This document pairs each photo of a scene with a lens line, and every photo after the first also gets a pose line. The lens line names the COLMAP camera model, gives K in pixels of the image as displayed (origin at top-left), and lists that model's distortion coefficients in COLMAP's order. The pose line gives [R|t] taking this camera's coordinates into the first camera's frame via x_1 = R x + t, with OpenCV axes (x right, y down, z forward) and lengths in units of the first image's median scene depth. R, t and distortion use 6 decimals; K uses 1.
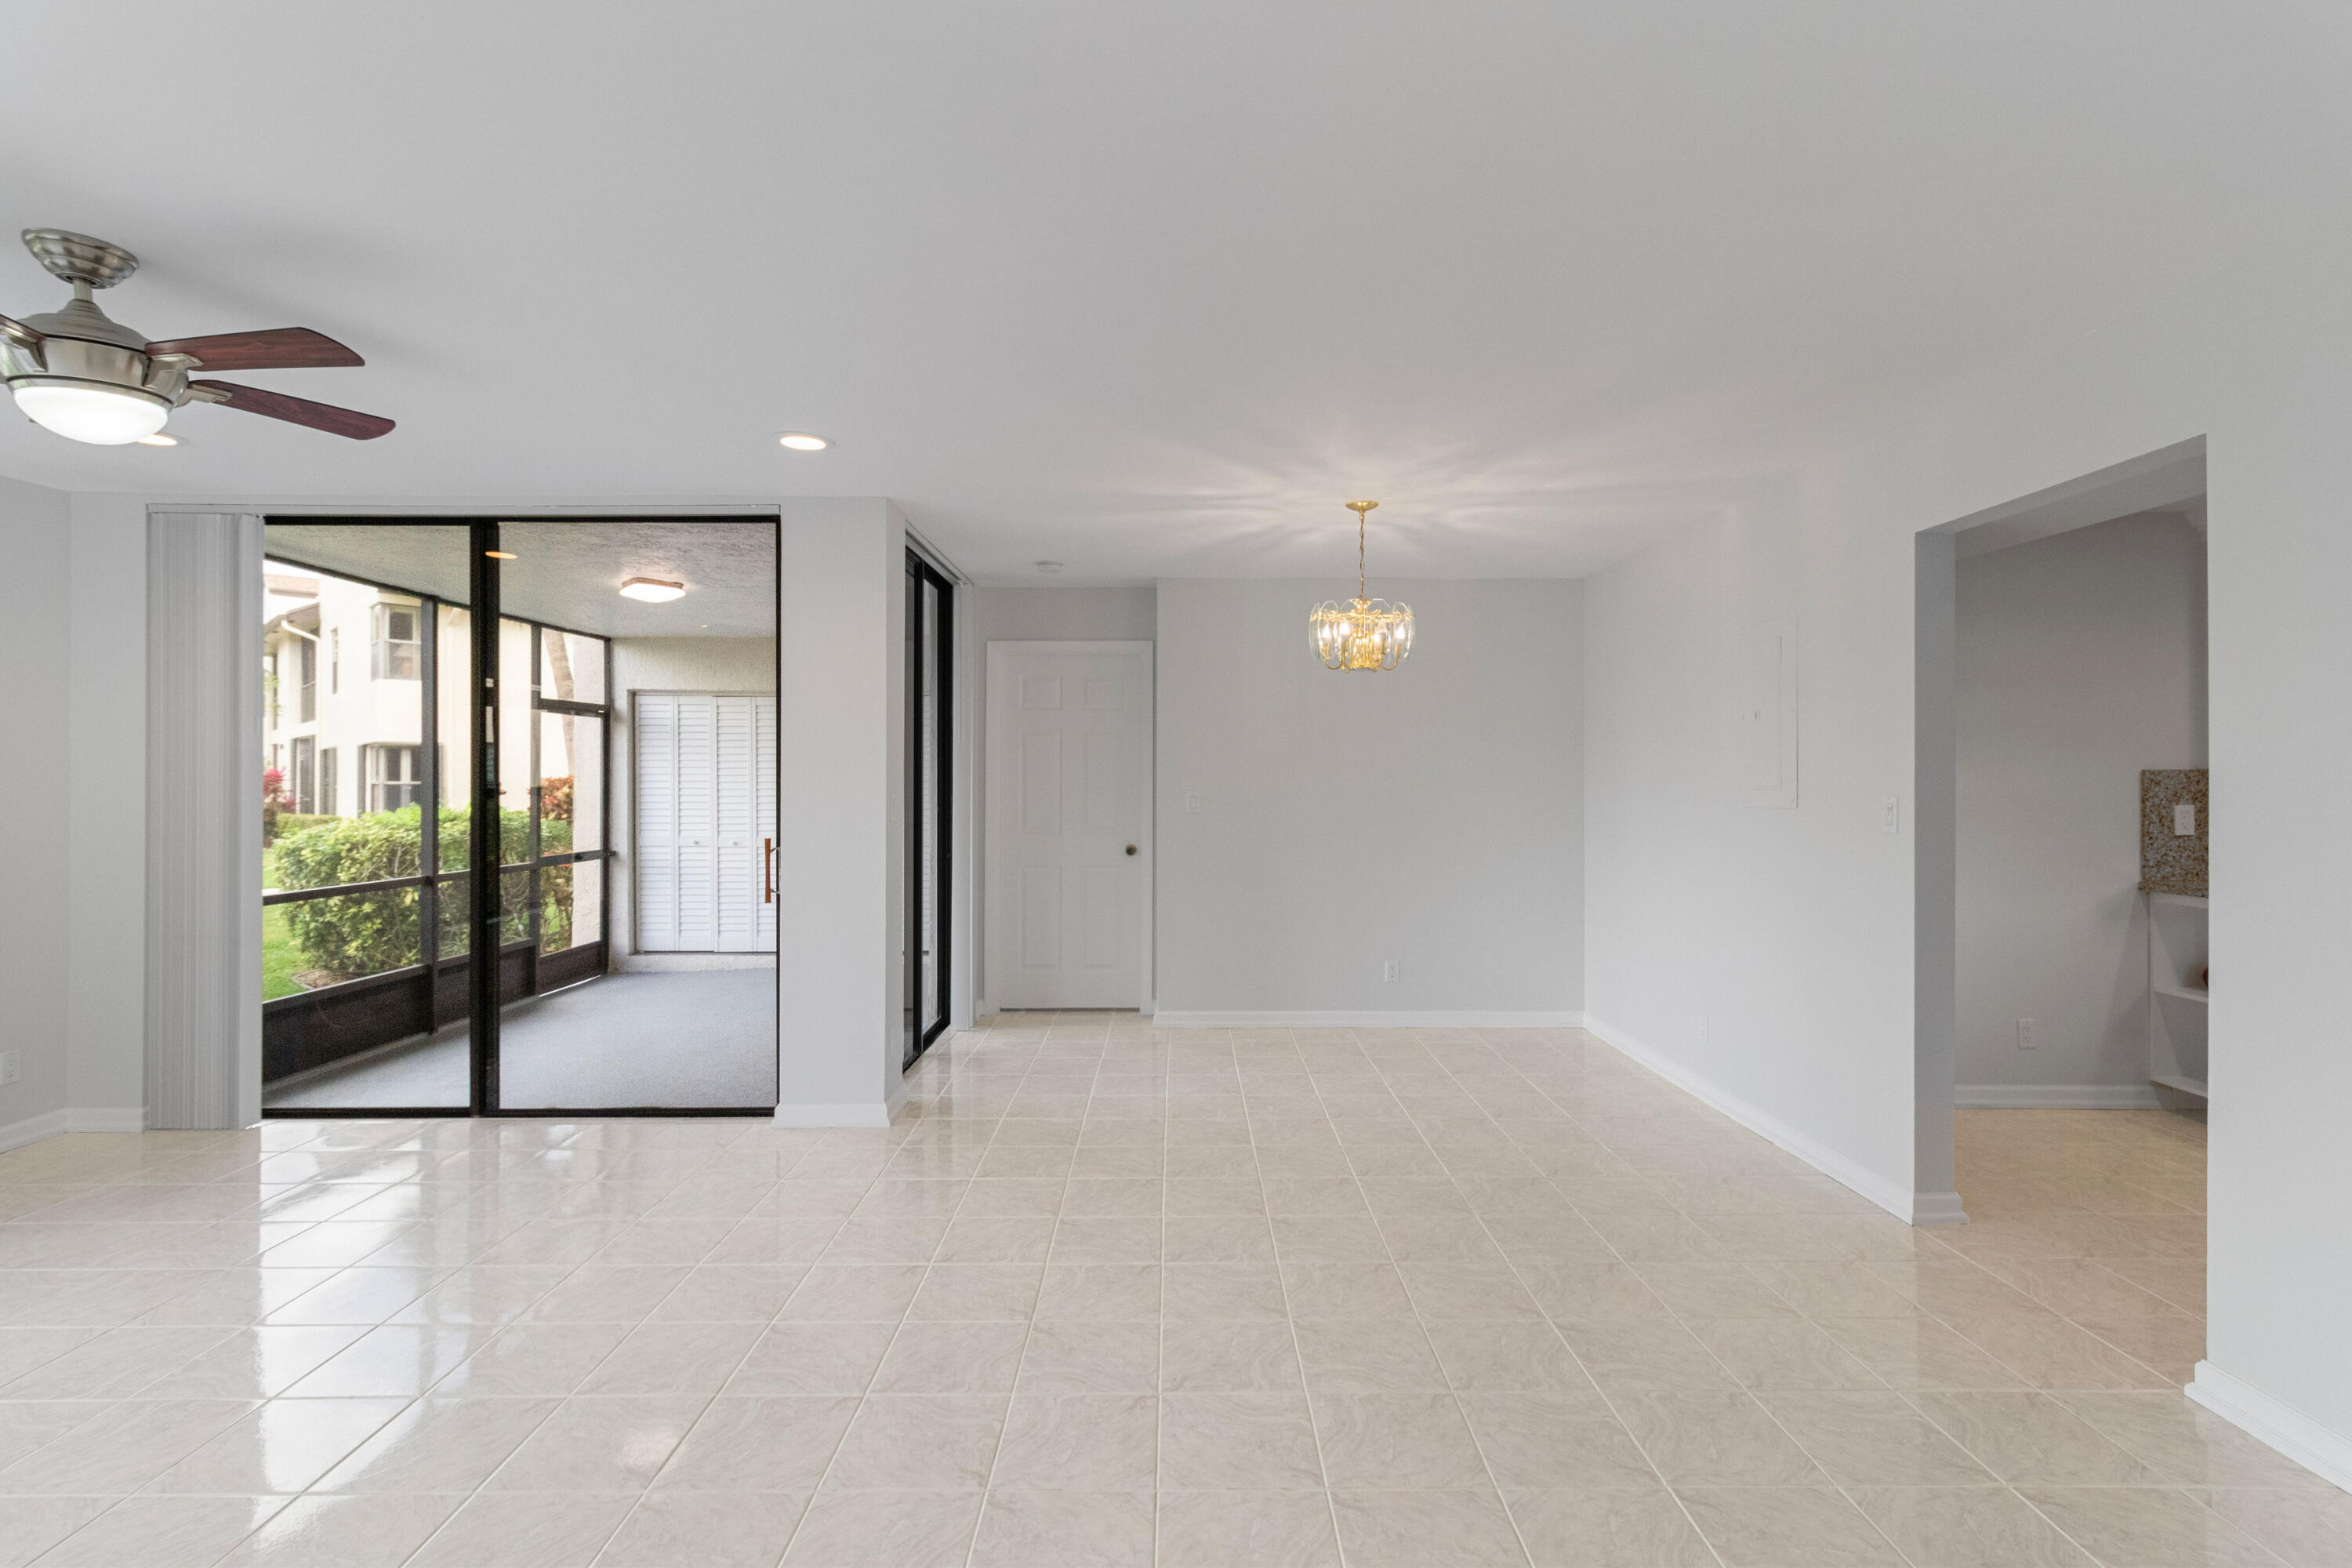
lens RADIAL K [[1092.0, 0, 1183.2], [0, 1092.0, 794.1], [0, 0, 1]] dist [0.004771, 0.000044]
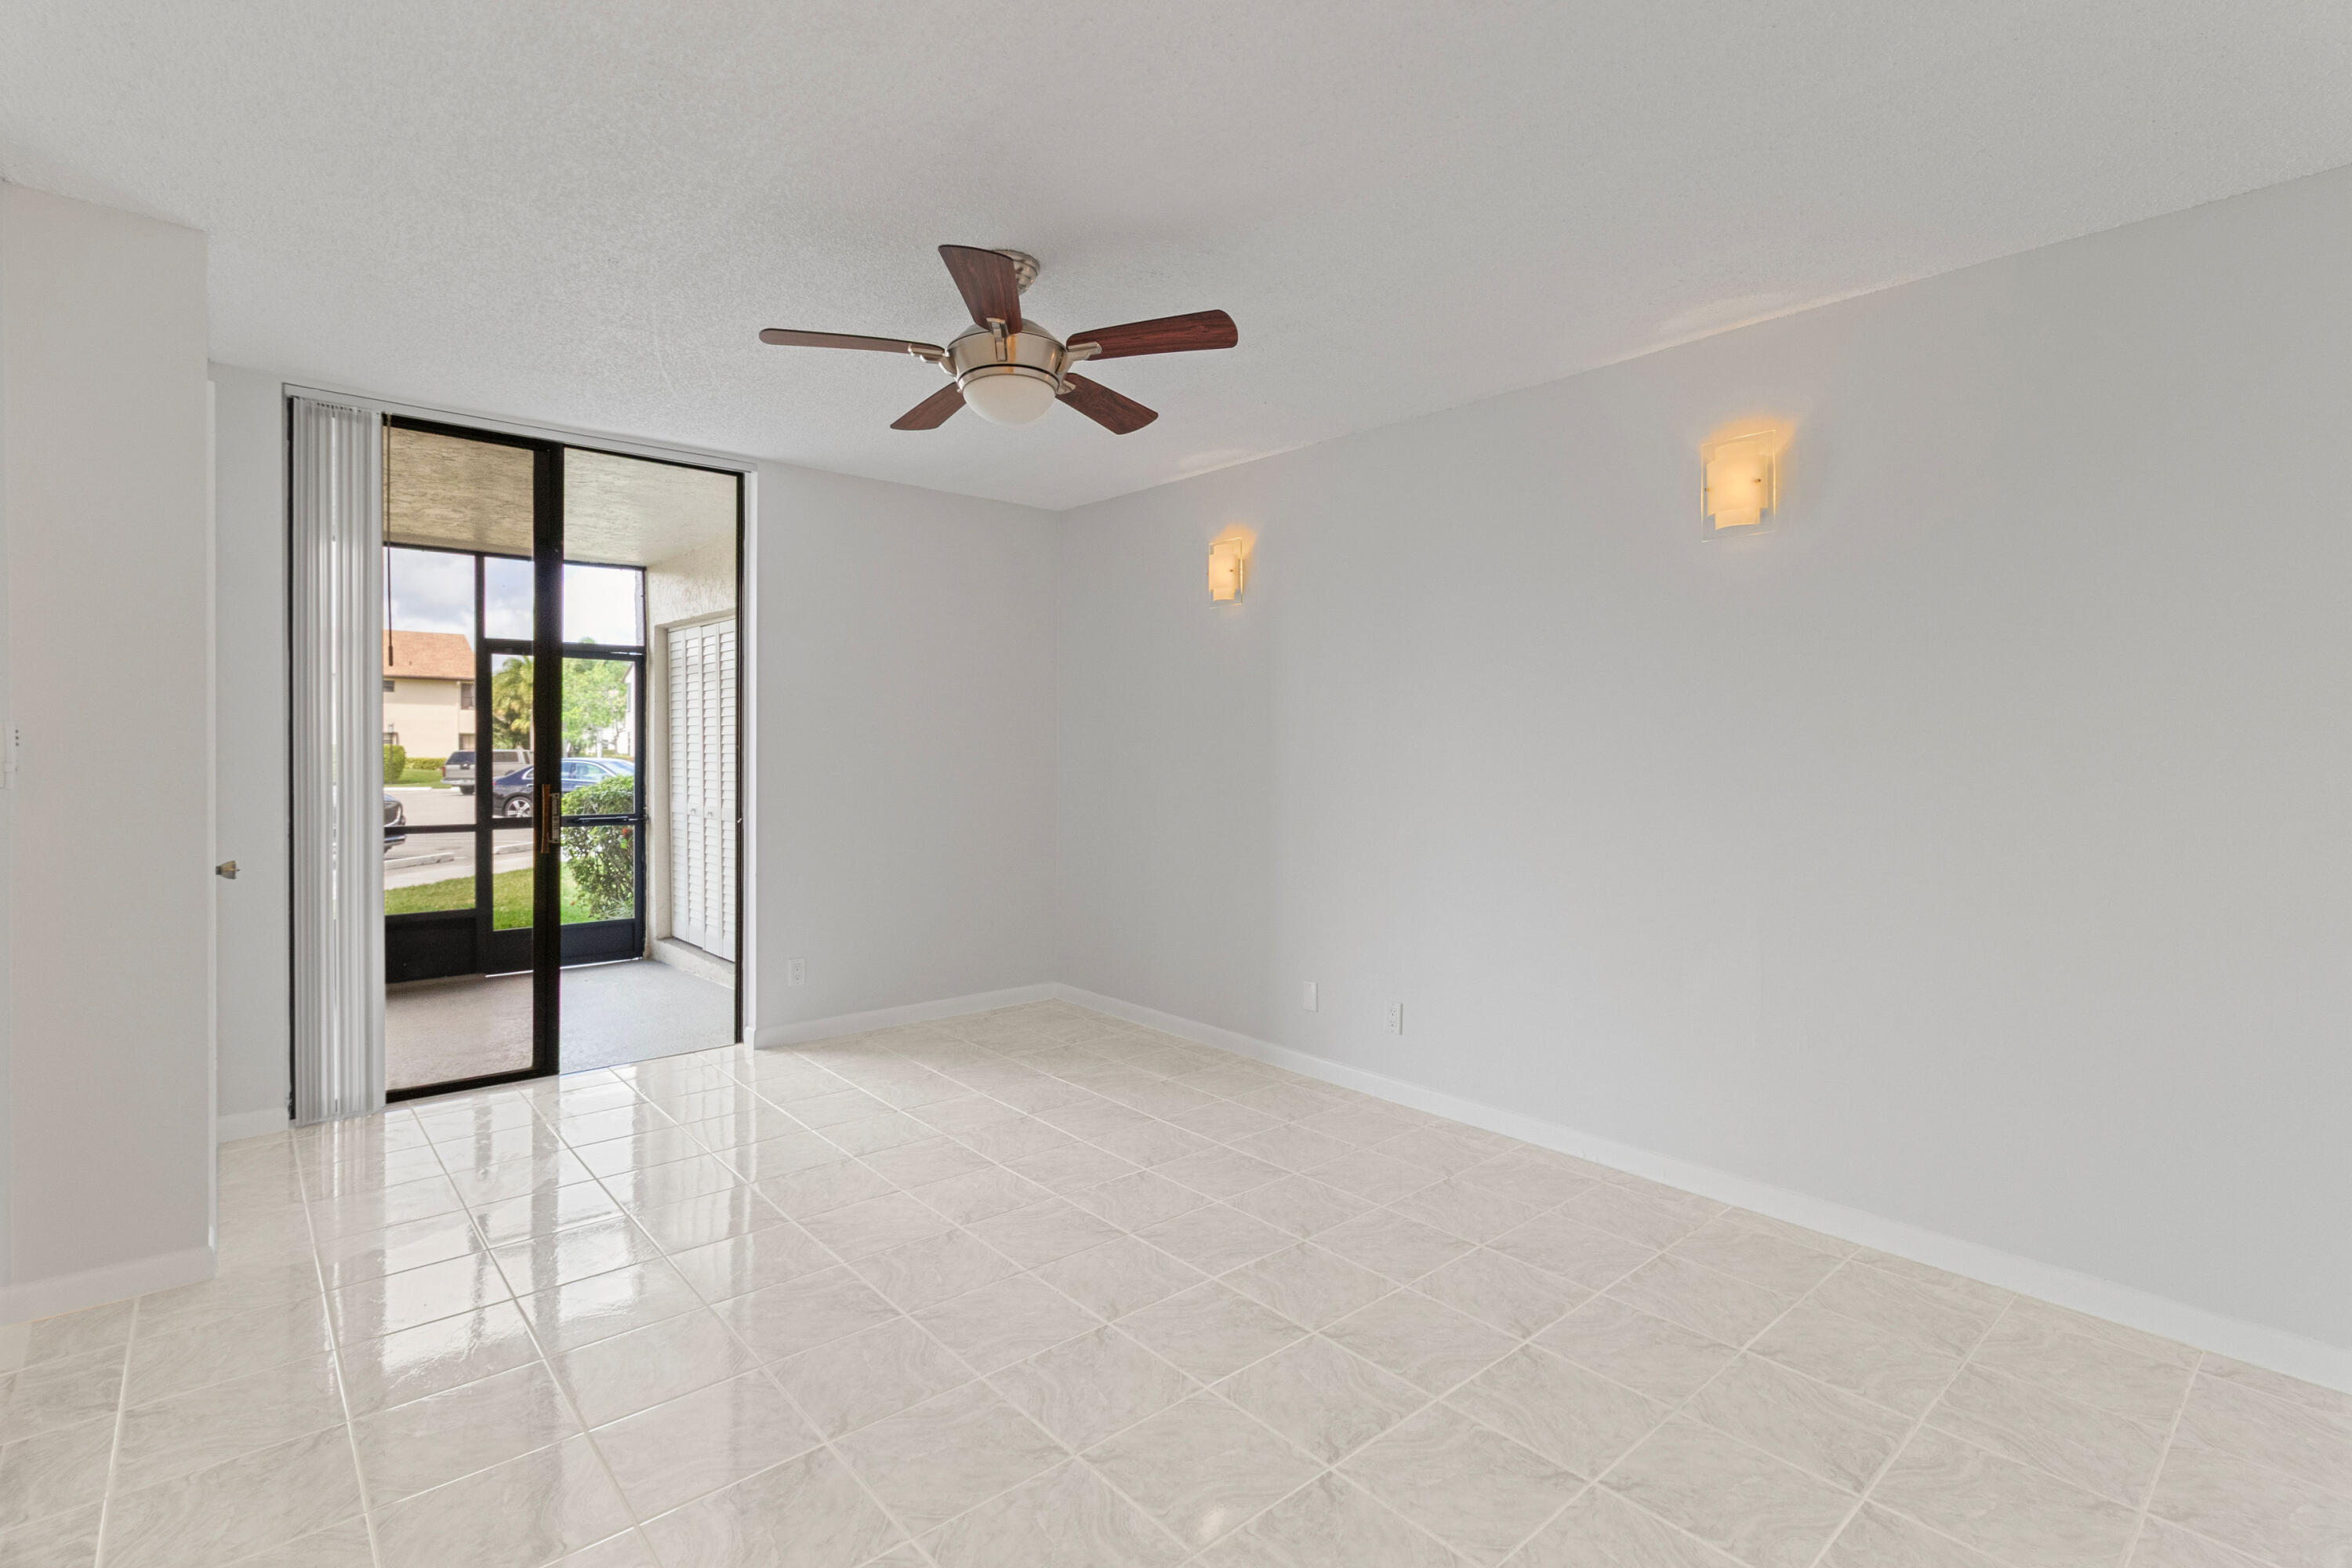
lens RADIAL K [[1092.0, 0, 1105.7], [0, 1092.0, 790.6], [0, 0, 1]] dist [0.004771, 0.000044]
pose [[0.634434, 0.032244, -0.772304, 0.367009], [-0.006076, 0.999307, 0.036730, -0.002776], [0.772953, -0.018610, 0.634190, 0.756394]]
